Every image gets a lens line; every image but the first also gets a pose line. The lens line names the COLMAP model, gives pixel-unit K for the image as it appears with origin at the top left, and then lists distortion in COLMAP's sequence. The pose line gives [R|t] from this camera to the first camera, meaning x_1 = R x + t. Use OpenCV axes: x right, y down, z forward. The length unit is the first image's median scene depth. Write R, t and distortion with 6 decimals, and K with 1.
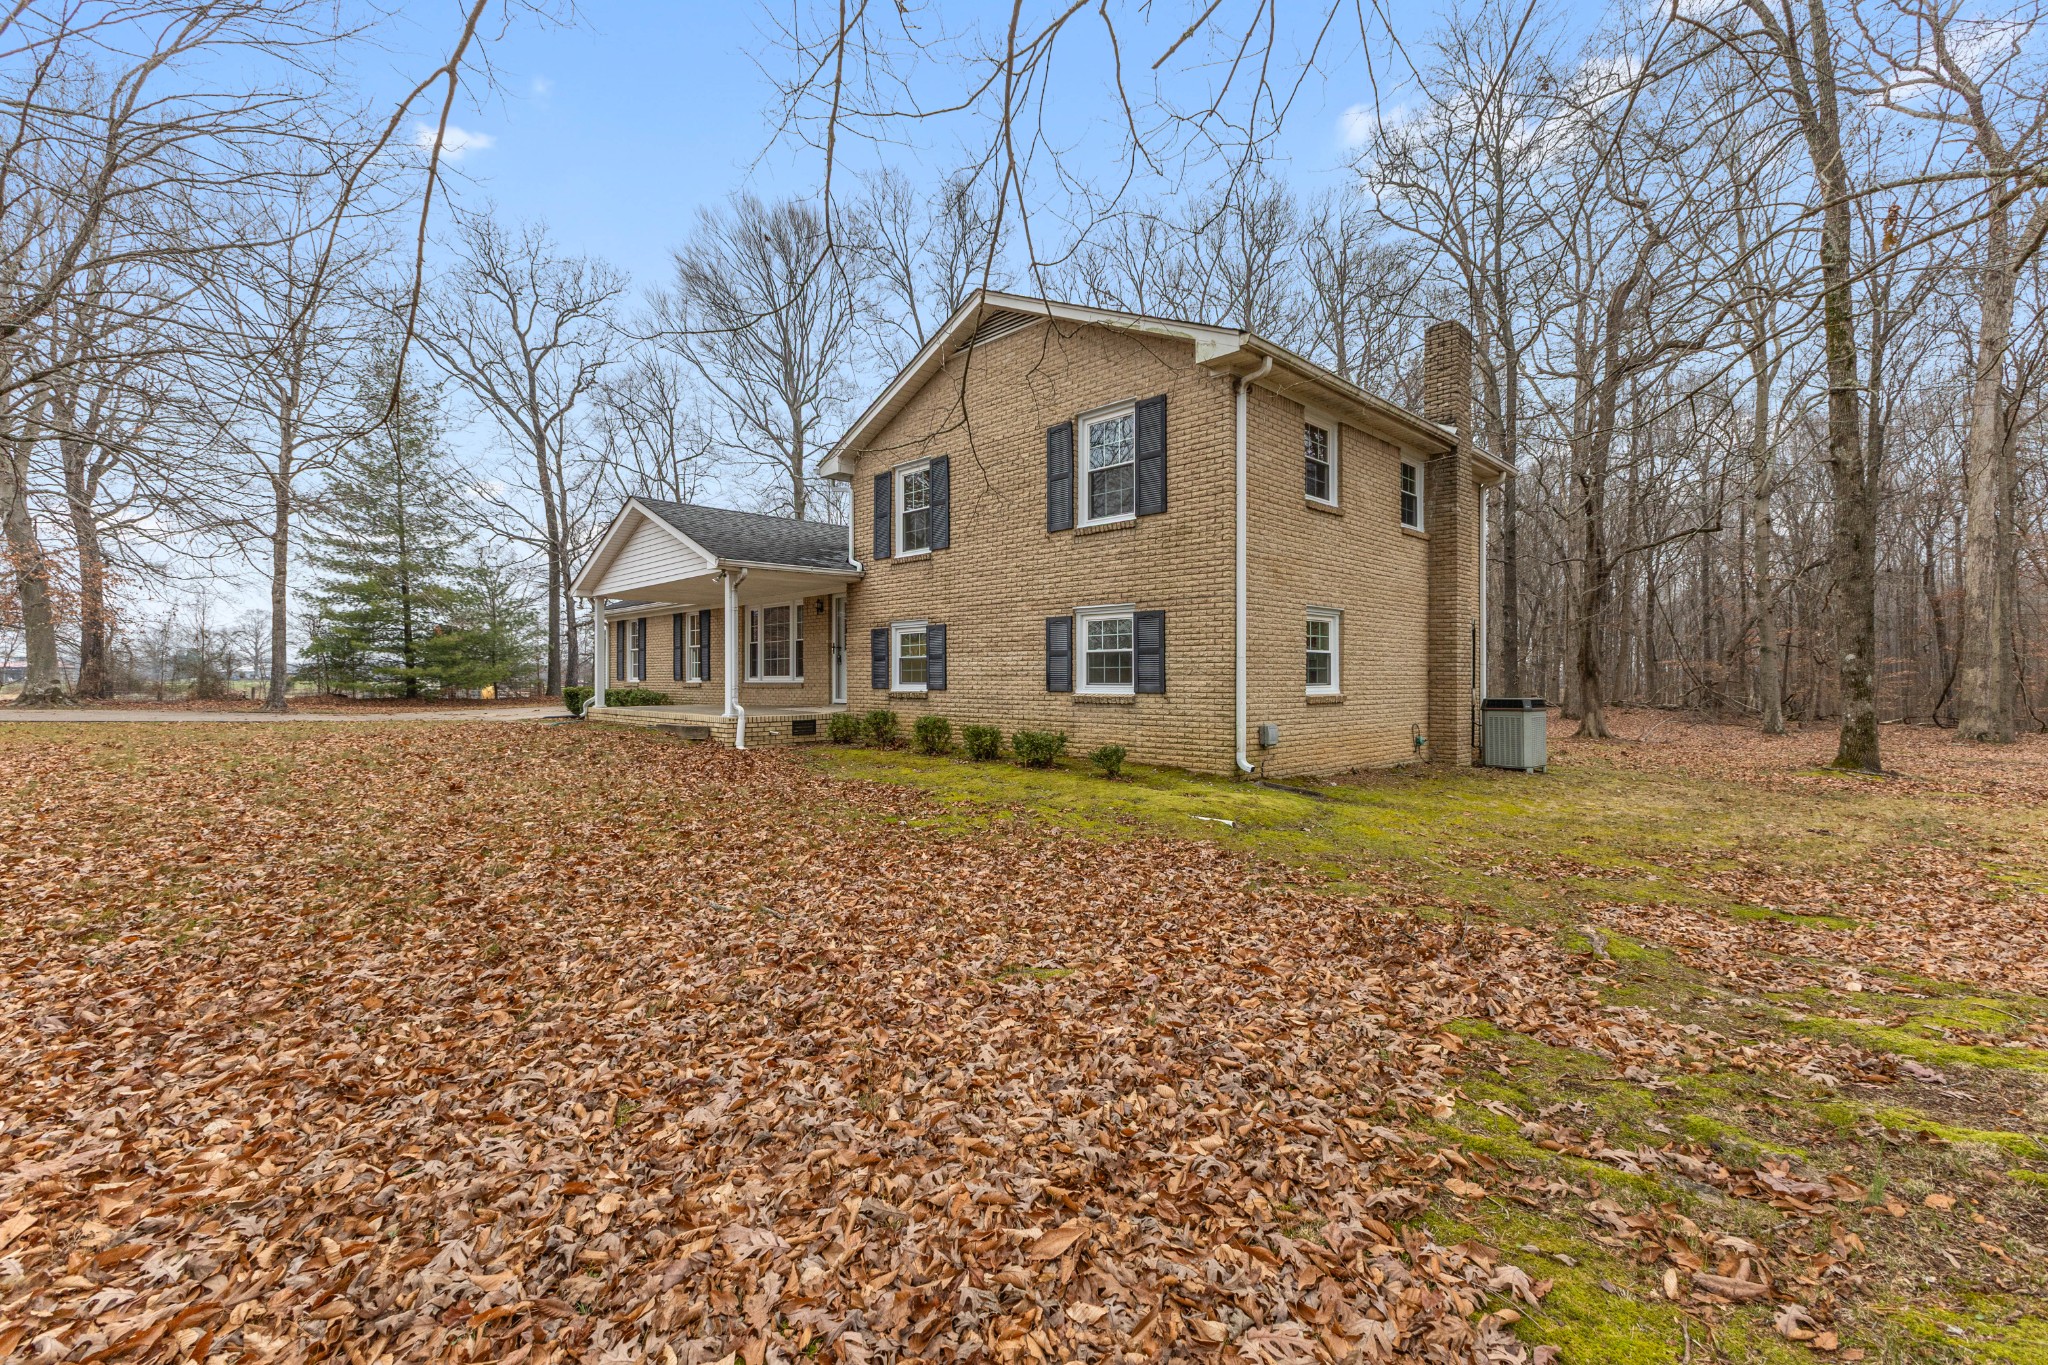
lens RADIAL K [[889.8, 0, 1023.1], [0, 889.8, 669.0], [0, 0, 1]] dist [0.000153, 0.000856]
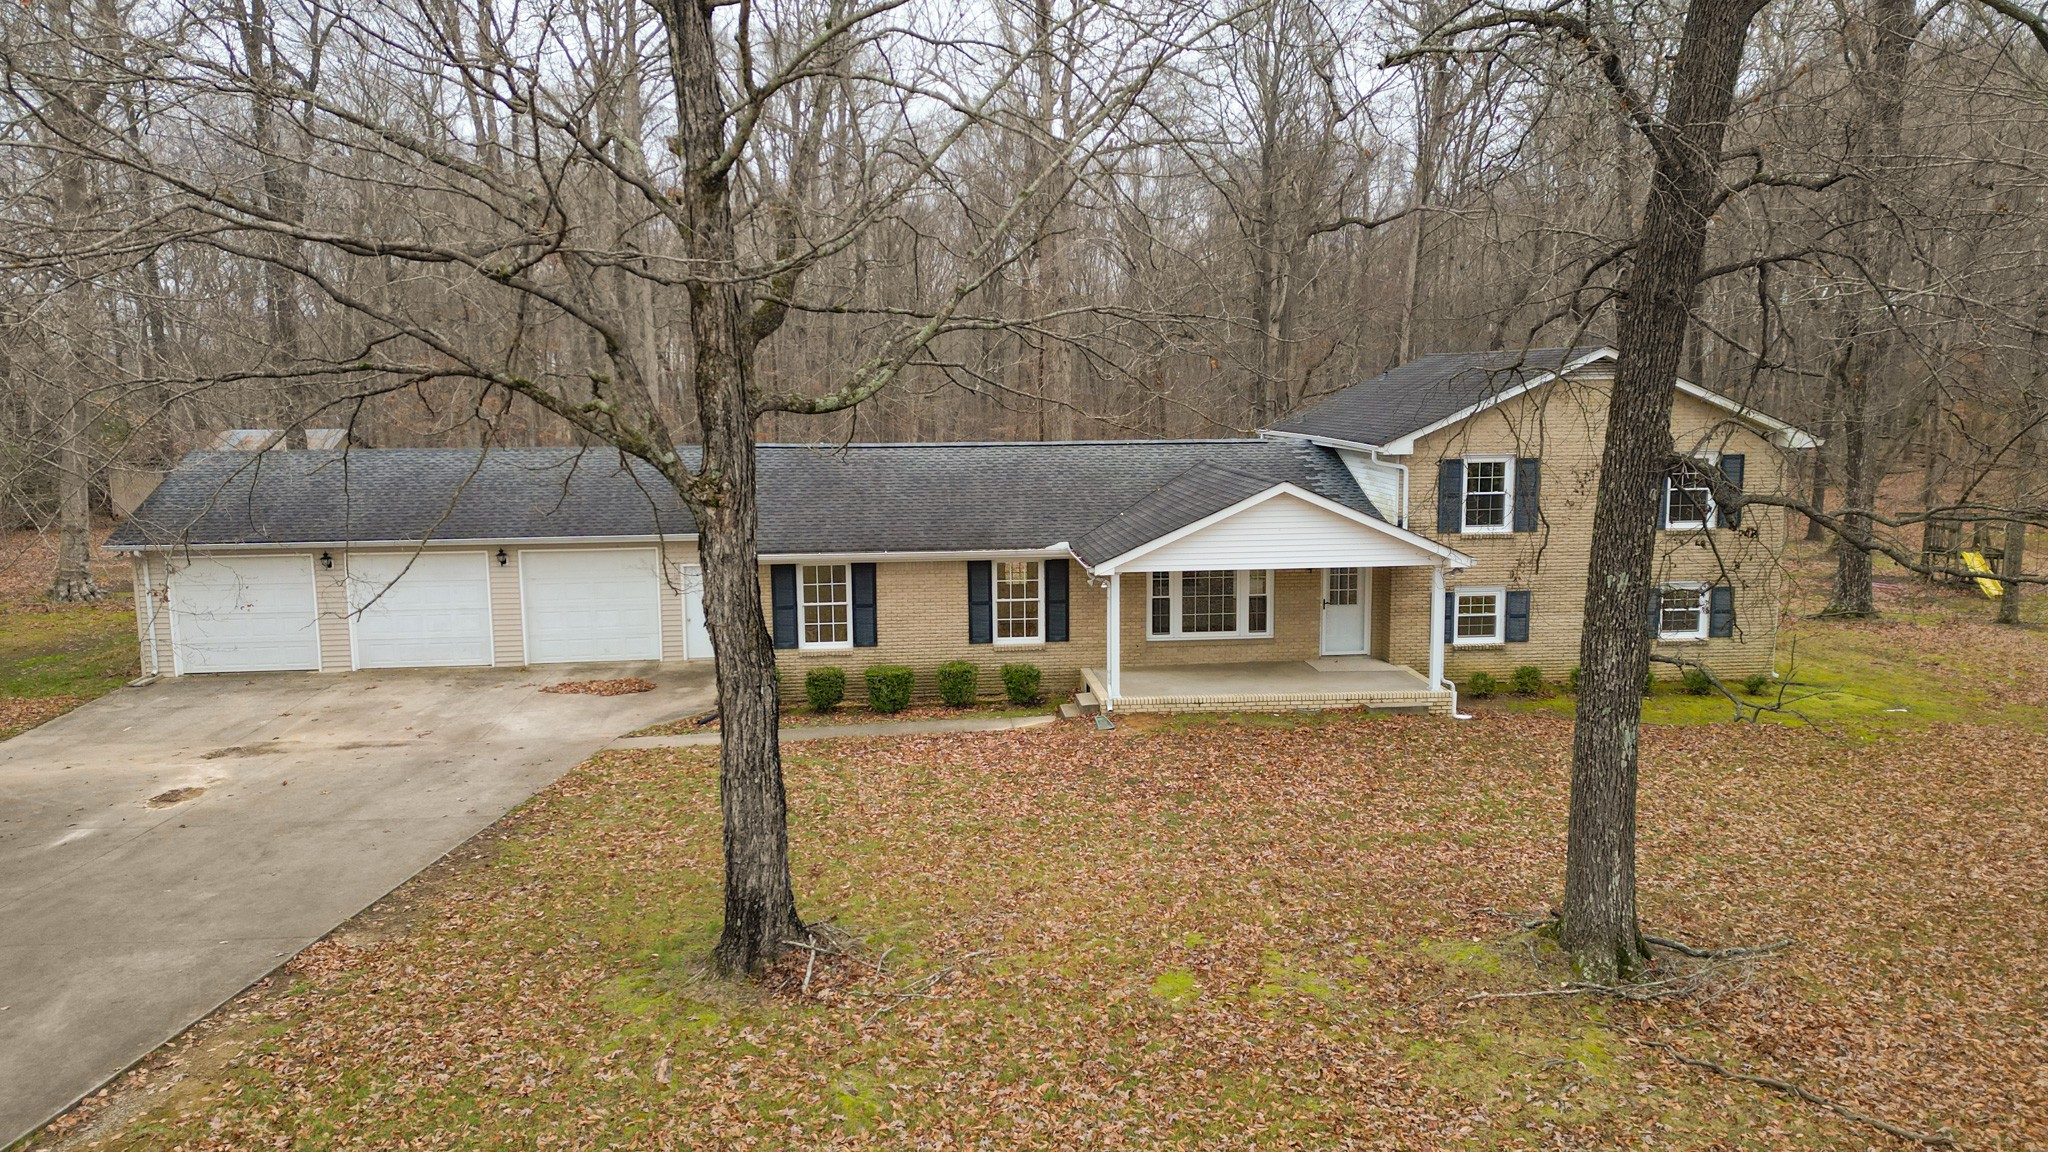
lens RADIAL K [[1391.7, 0, 1026.3], [0, 1391.7, 540.0], [0, 0, 1]] dist [0.073383, -0.062969]
pose [[0.624045, -0.075465, 0.777735, -2.297590], [-0.001770, 0.995186, 0.097985, -0.348892], [-0.781386, -0.062524, 0.620908, 0.362316]]
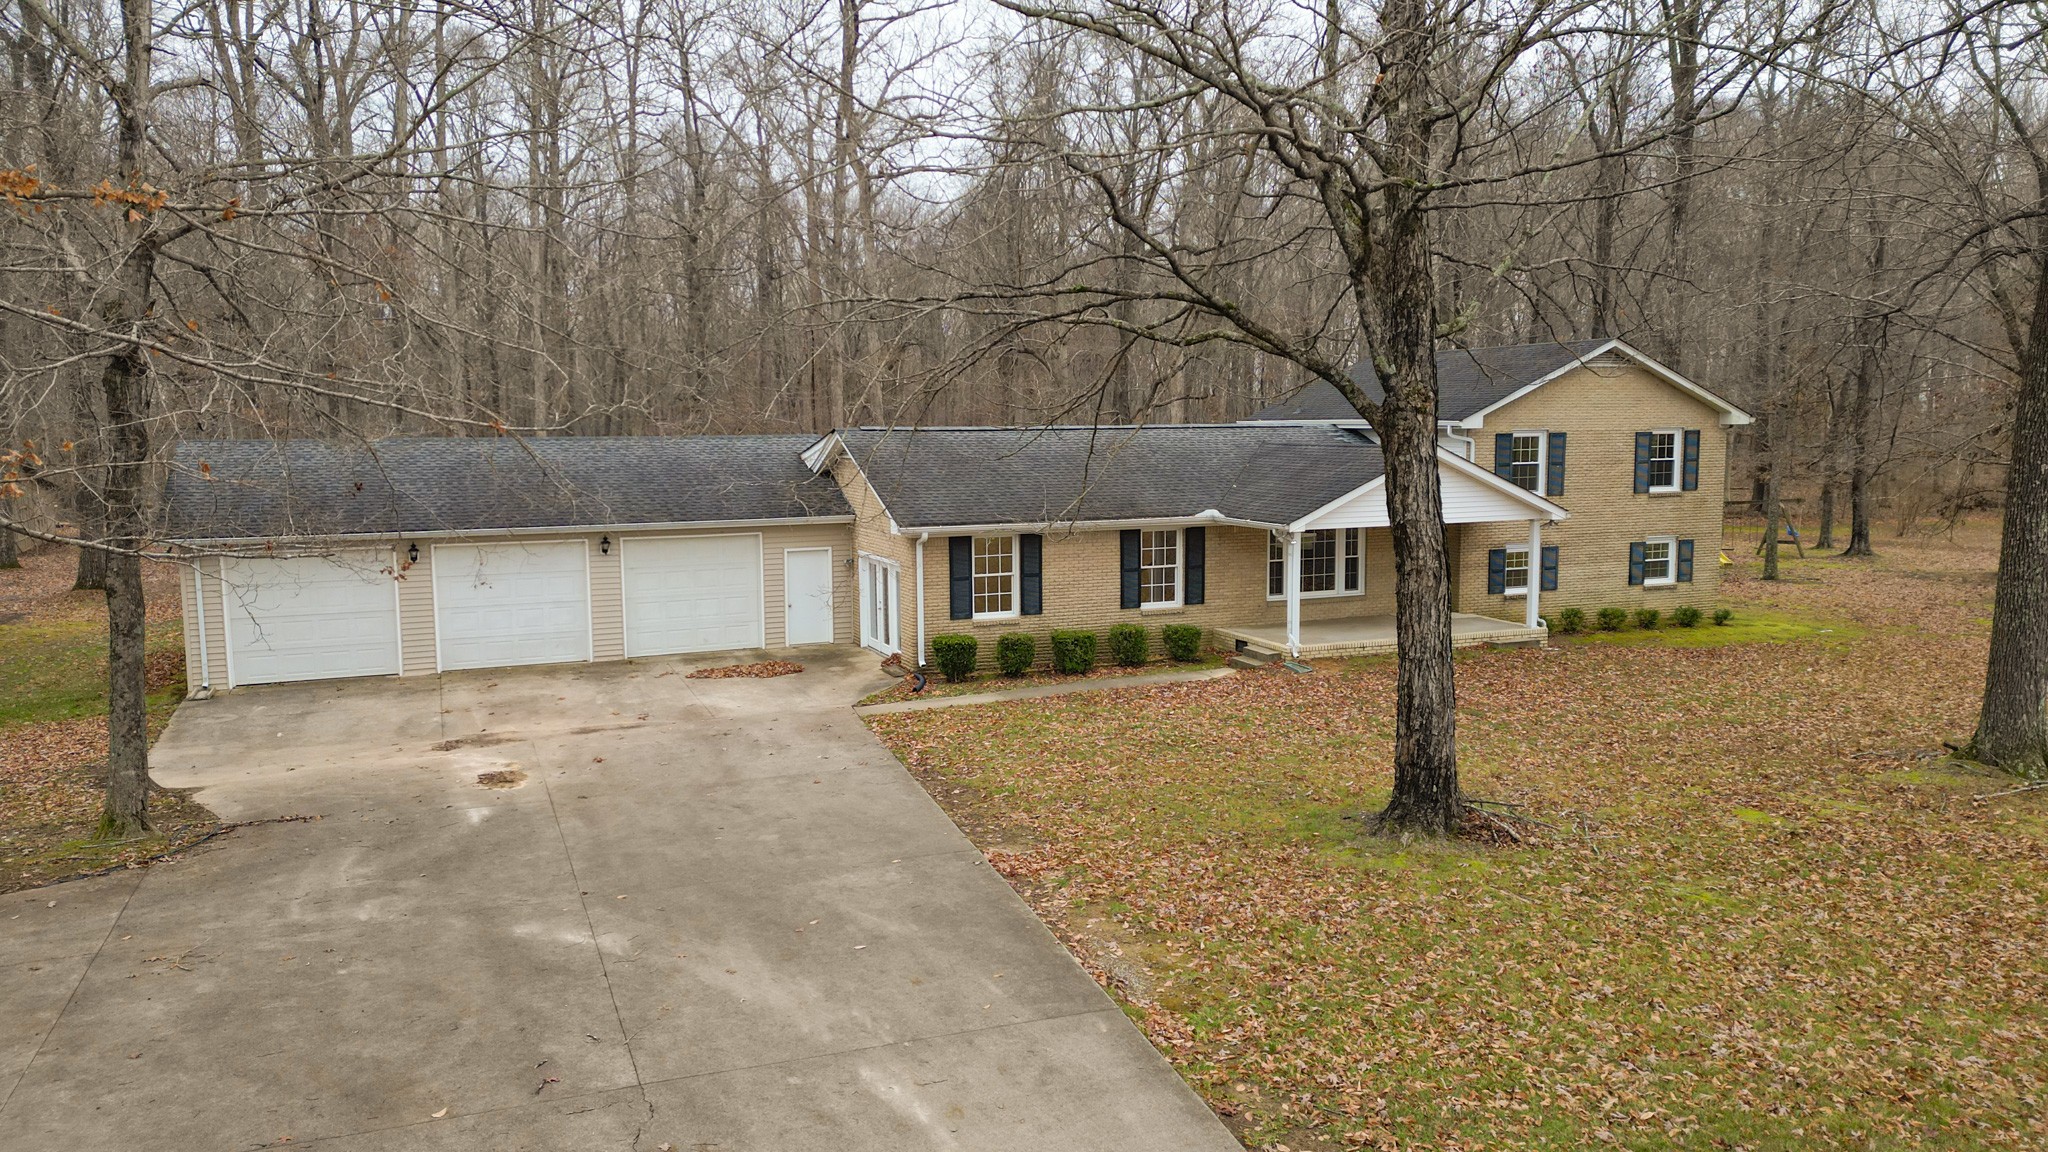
lens RADIAL K [[1391.7, 0, 1015.4], [0, 1391.7, 554.7], [0, 0, 1]] dist [0.073383, -0.062969]
pose [[0.363113, -0.073097, 0.928873, -2.857478], [0.002957, 0.997003, 0.077302, -0.242008], [-0.931740, -0.025323, 0.362241, 1.100461]]
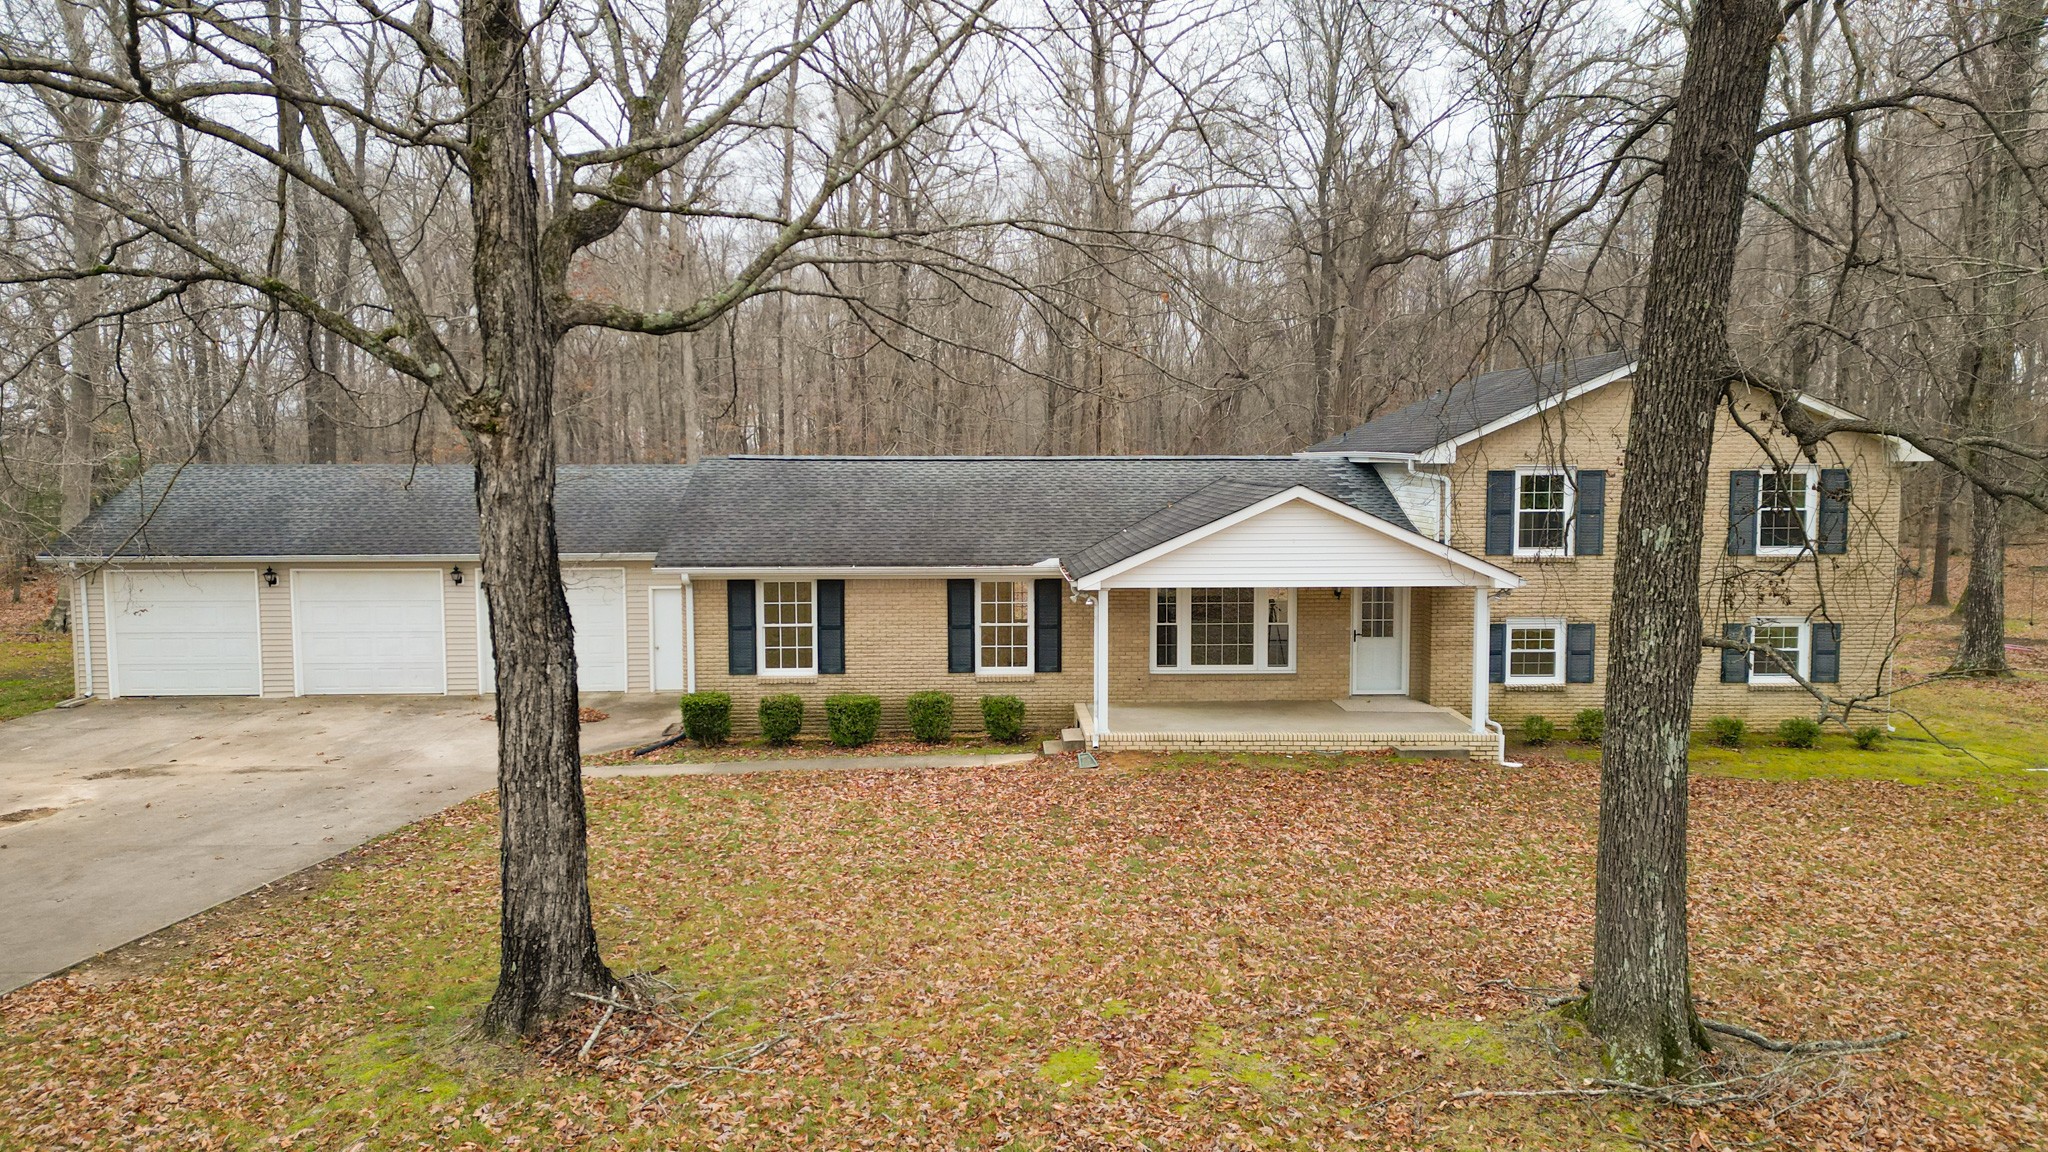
lens RADIAL K [[1391.7, 0, 1029.6], [0, 1391.7, 545.3], [0, 0, 1]] dist [0.073383, -0.062969]
pose [[0.671617, -0.028818, 0.740338, -2.027474], [-0.009658, 0.998818, 0.047641, -0.245465], [-0.740835, -0.039147, 0.670545, 0.398523]]
